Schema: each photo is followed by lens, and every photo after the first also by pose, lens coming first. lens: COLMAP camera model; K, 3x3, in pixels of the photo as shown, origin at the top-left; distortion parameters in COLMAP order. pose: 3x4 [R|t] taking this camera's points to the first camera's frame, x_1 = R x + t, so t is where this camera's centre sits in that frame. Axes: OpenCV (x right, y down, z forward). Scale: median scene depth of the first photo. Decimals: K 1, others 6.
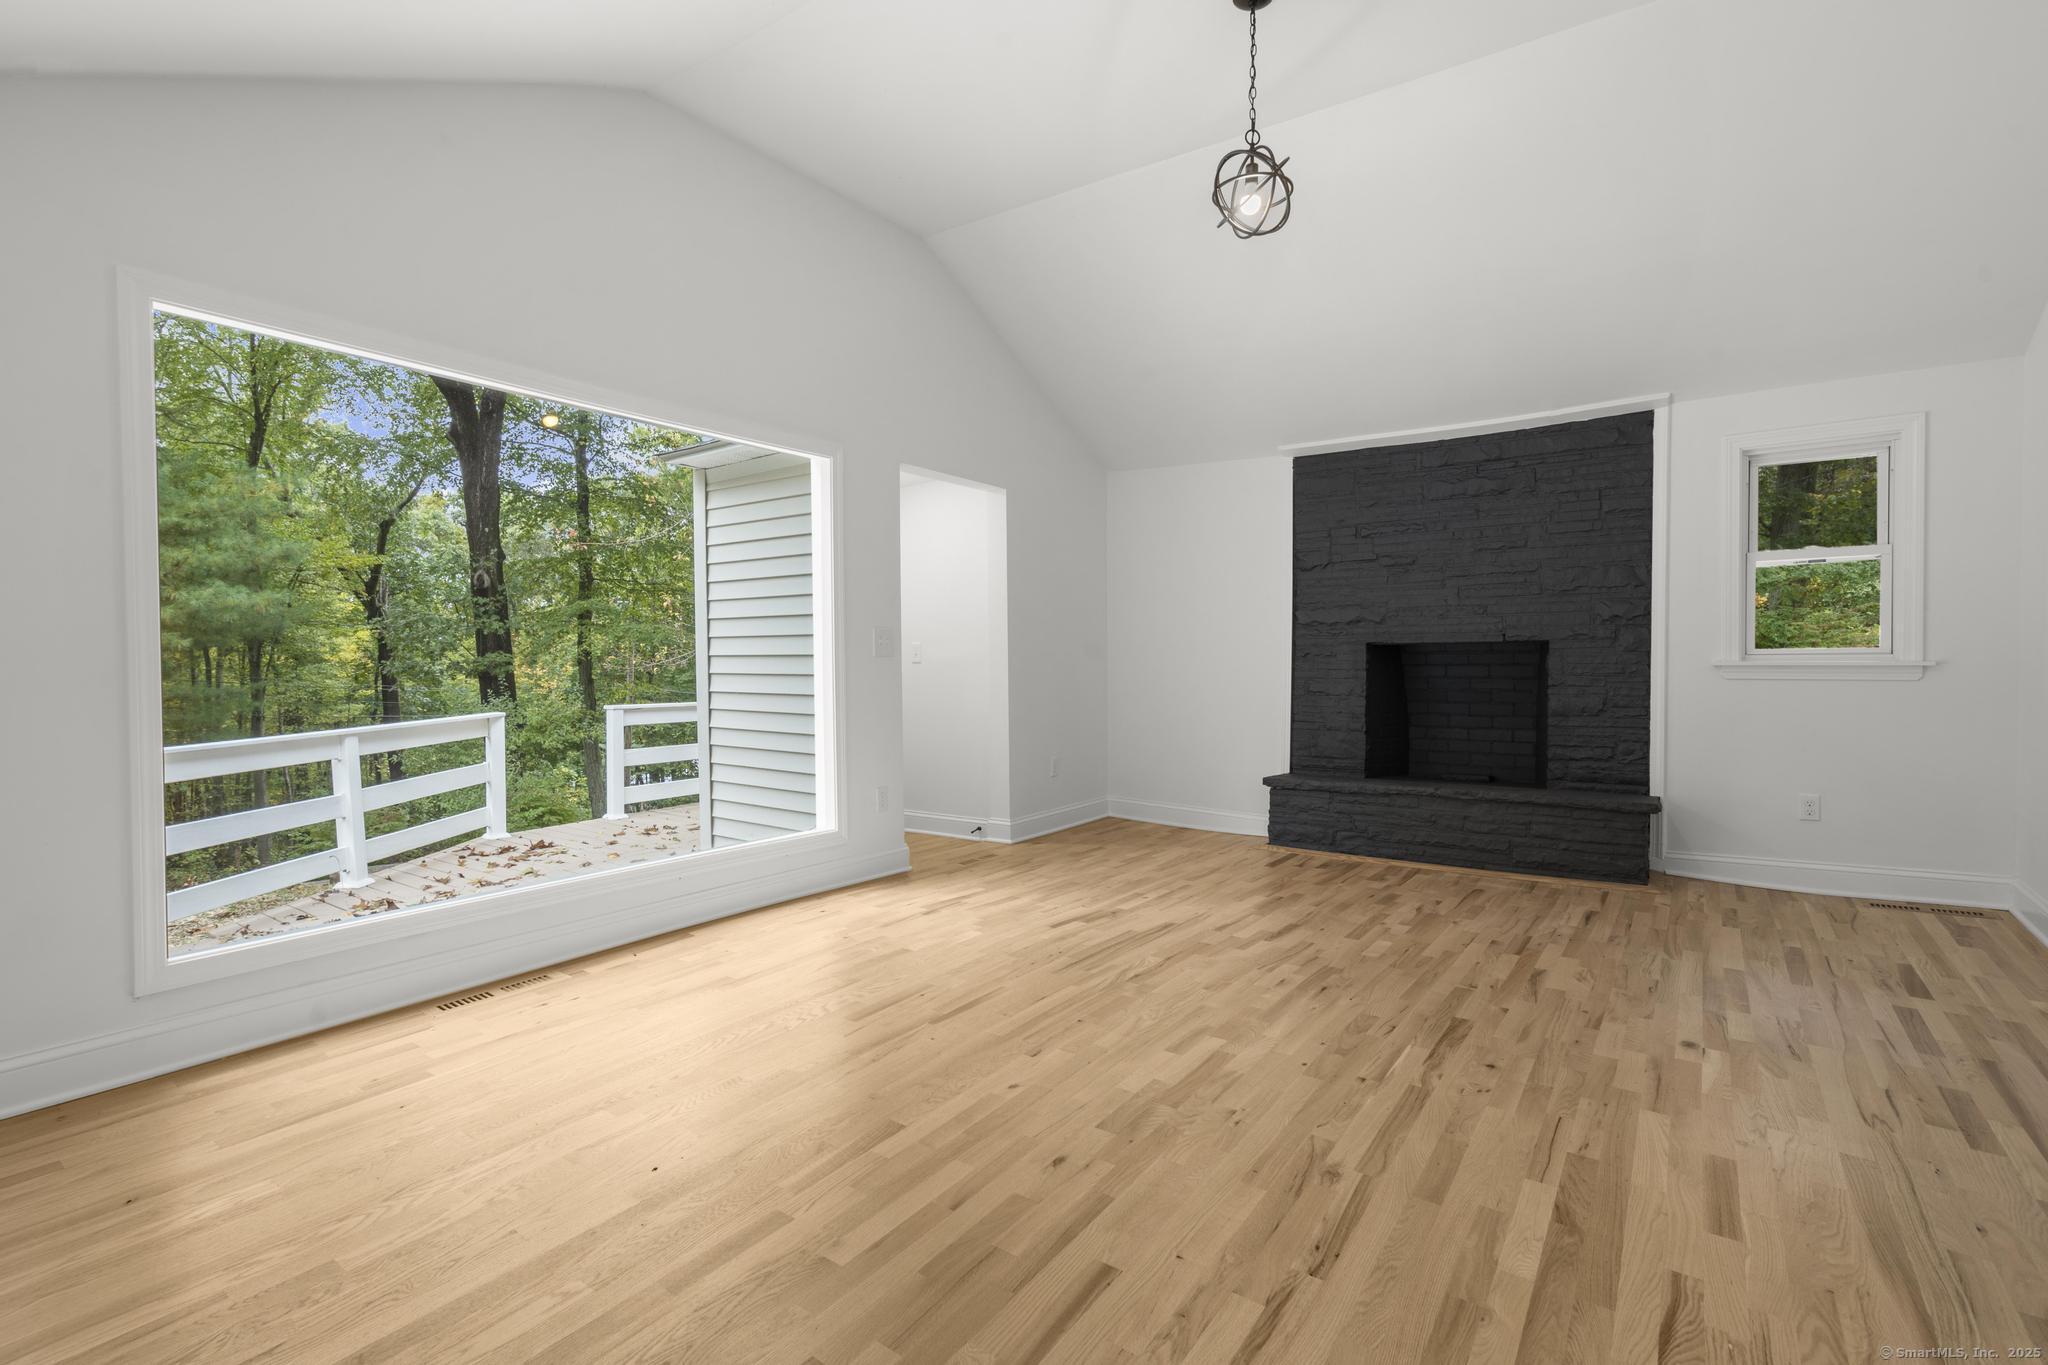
lens RADIAL K [[942.2, 0, 1032.0], [0, 942.2, 682.6], [0, 0, 1]] dist [-0.000382, -0.001237]
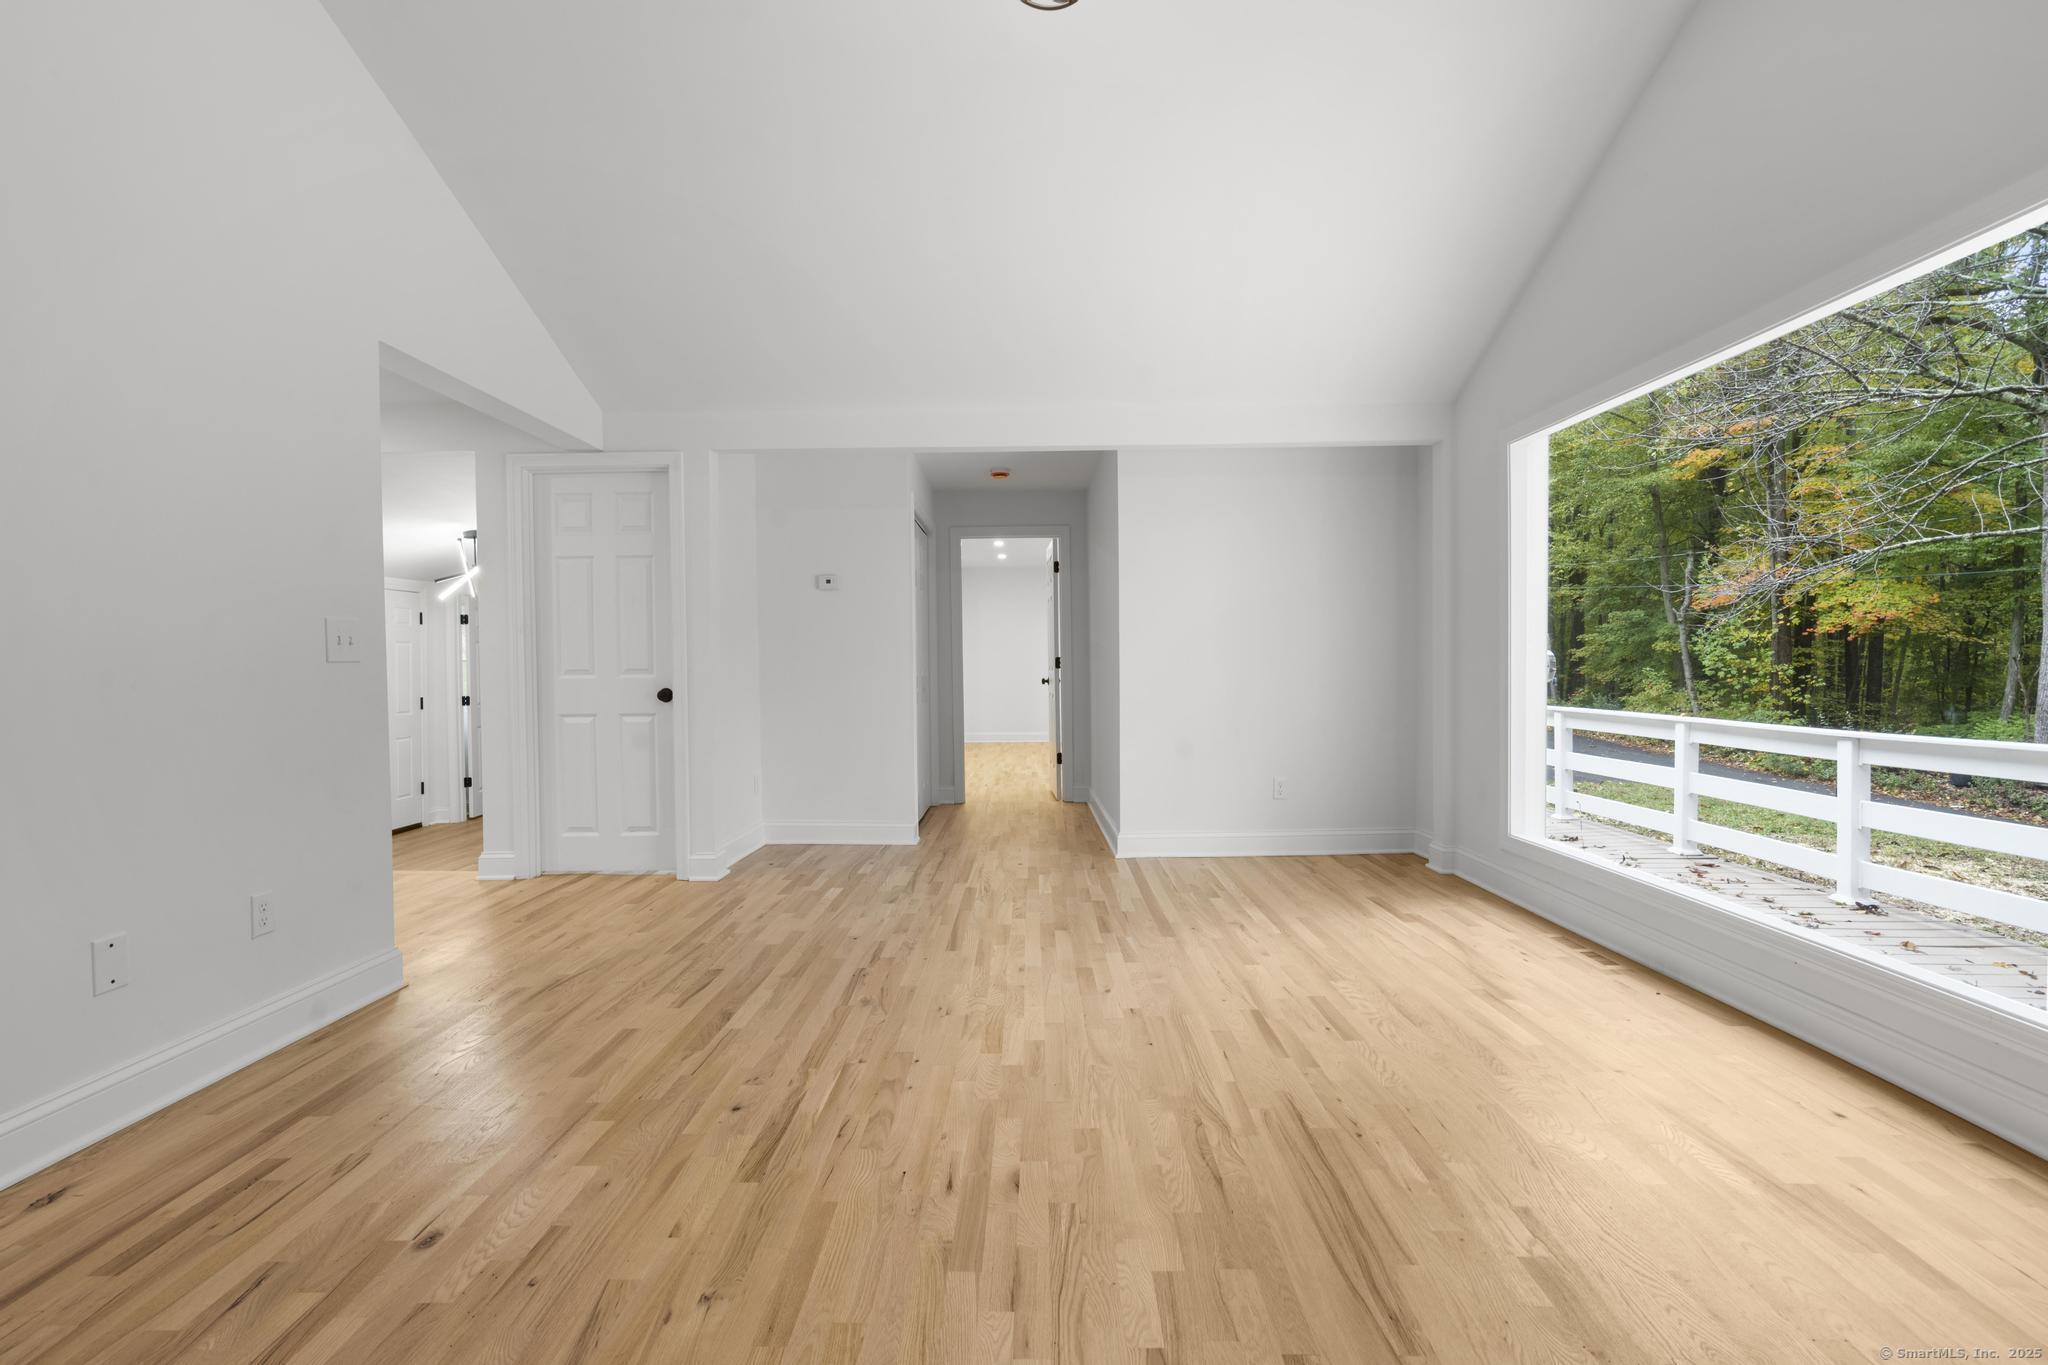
lens RADIAL K [[942.2, 0, 1030.4], [0, 942.2, 674.4], [0, 0, 1]] dist [-0.000382, -0.001237]
pose [[-0.821163, 0.017059, -0.570439, 0.742267], [-0.001625, 0.999479, 0.032229, -0.047336], [0.570692, 0.027392, -0.820707, 1.843076]]
